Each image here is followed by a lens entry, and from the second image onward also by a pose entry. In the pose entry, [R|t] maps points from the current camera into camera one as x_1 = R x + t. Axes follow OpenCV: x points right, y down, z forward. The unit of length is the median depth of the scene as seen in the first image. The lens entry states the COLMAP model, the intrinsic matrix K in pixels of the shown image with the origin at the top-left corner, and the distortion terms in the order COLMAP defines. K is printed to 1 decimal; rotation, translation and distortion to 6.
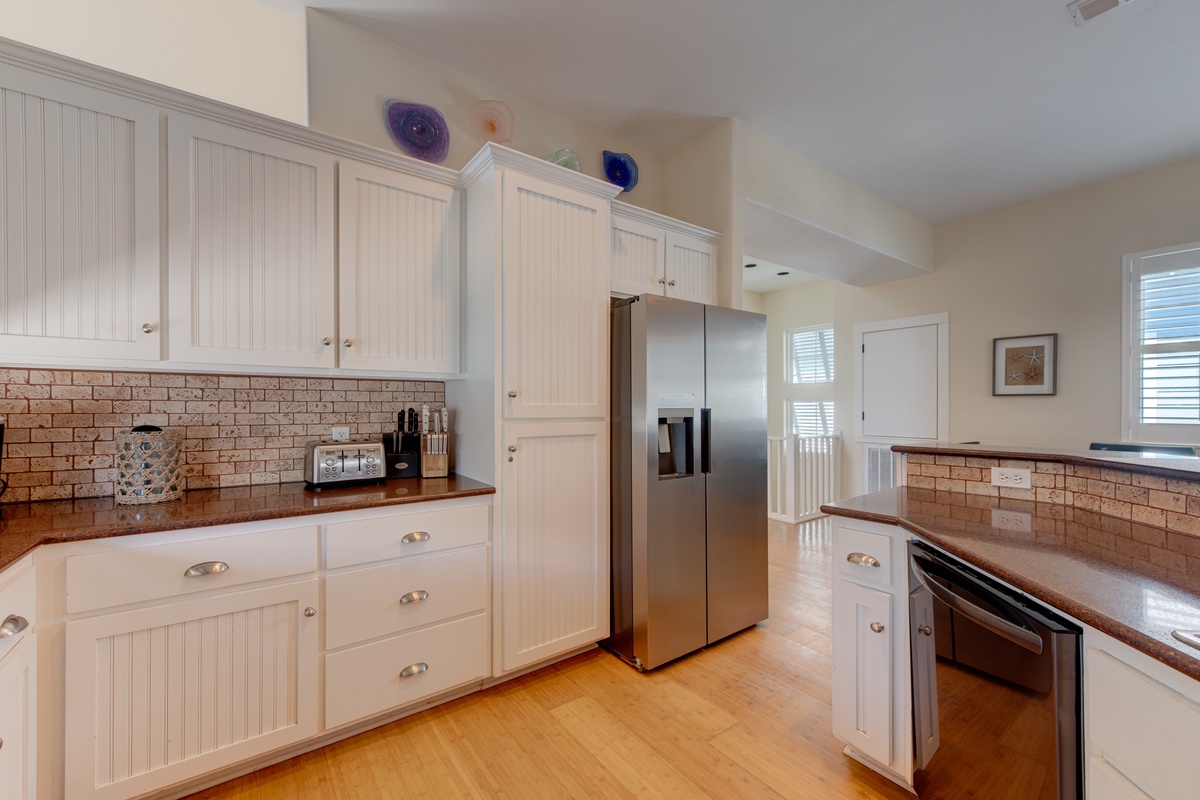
lens RADIAL K [[484.6, 0, 606.3], [0, 484.6, 397.2], [0, 0, 1]] dist [0.012775, -0.000499]
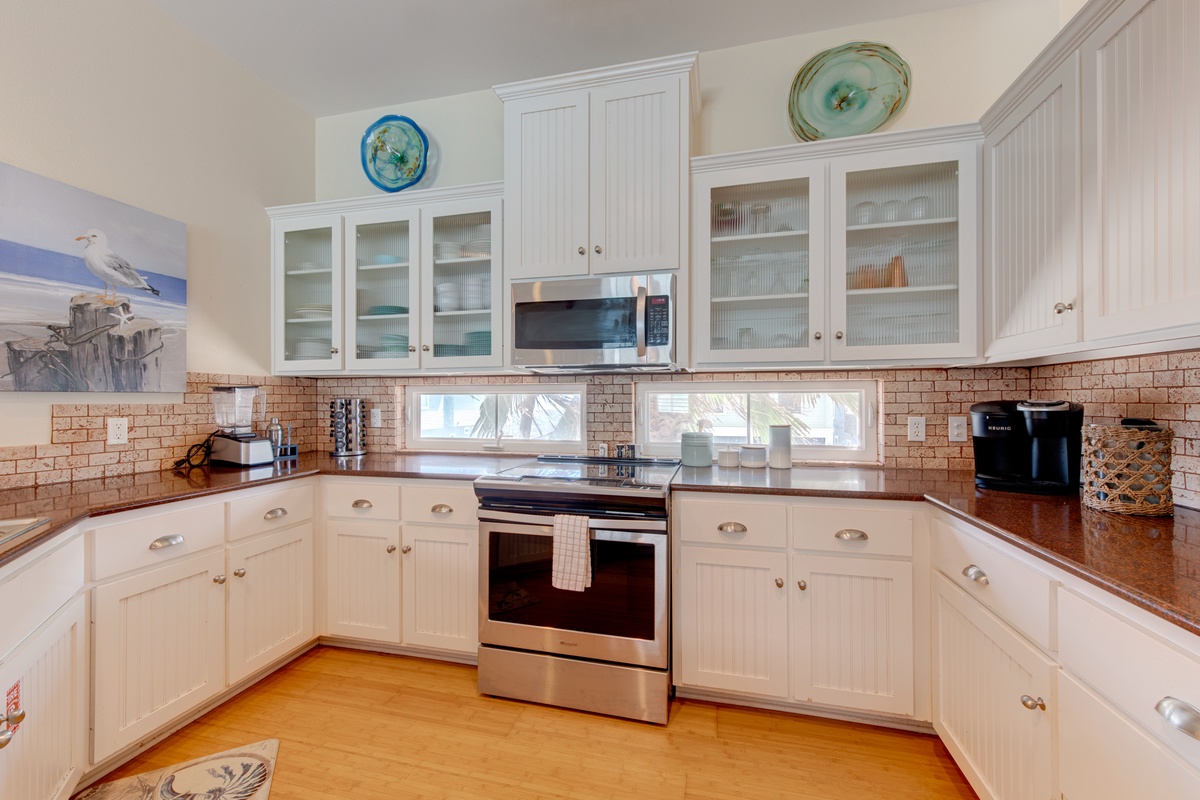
lens RADIAL K [[484.6, 0, 590.3], [0, 484.6, 397.6], [0, 0, 1]] dist [0.012775, -0.000499]
pose [[-0.784571, -0.002558, -0.620033, 0.280922], [0.015505, 0.999598, -0.023744, 0.028339], [0.619844, -0.028242, -0.784216, 1.058781]]
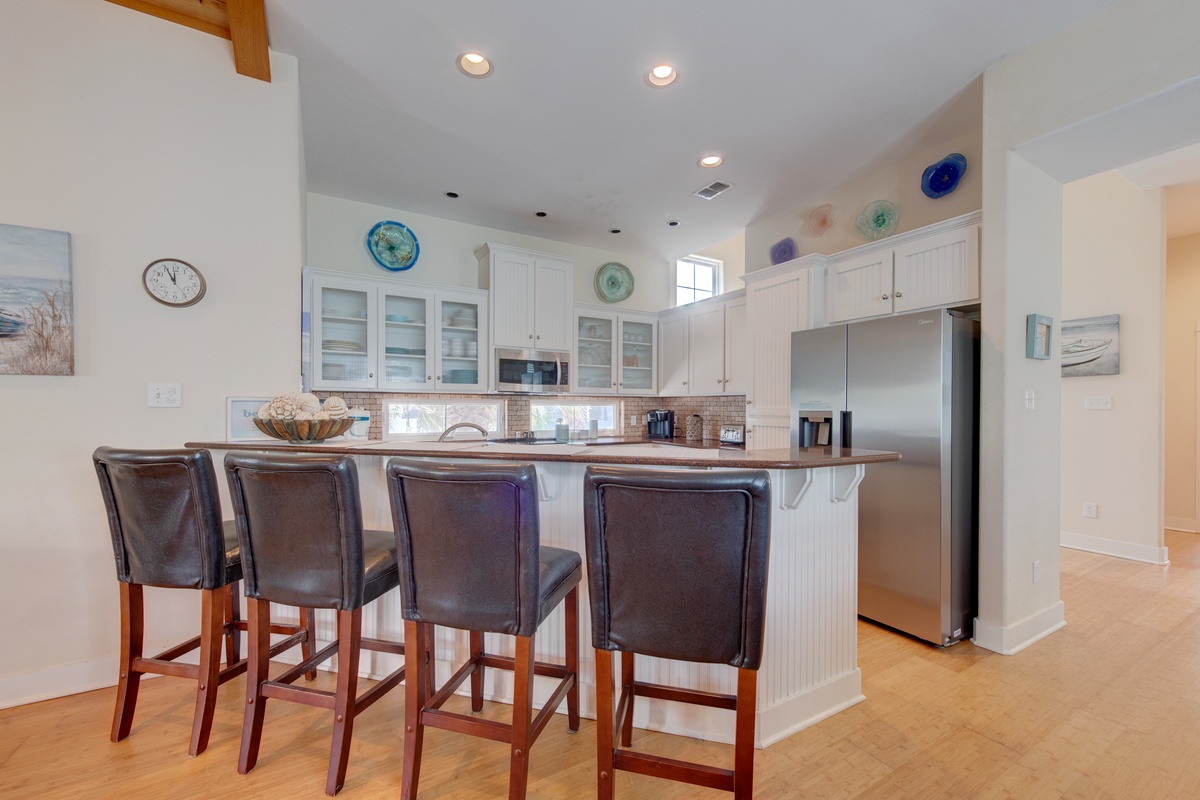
lens RADIAL K [[484.6, 0, 601.7], [0, 484.6, 410.1], [0, 0, 1]] dist [0.012775, -0.000499]
pose [[-0.099537, 0.006005, -0.995016, 2.008787], [0.017321, 0.999841, 0.004301, 0.006940], [0.994883, -0.016806, -0.099625, 0.705669]]
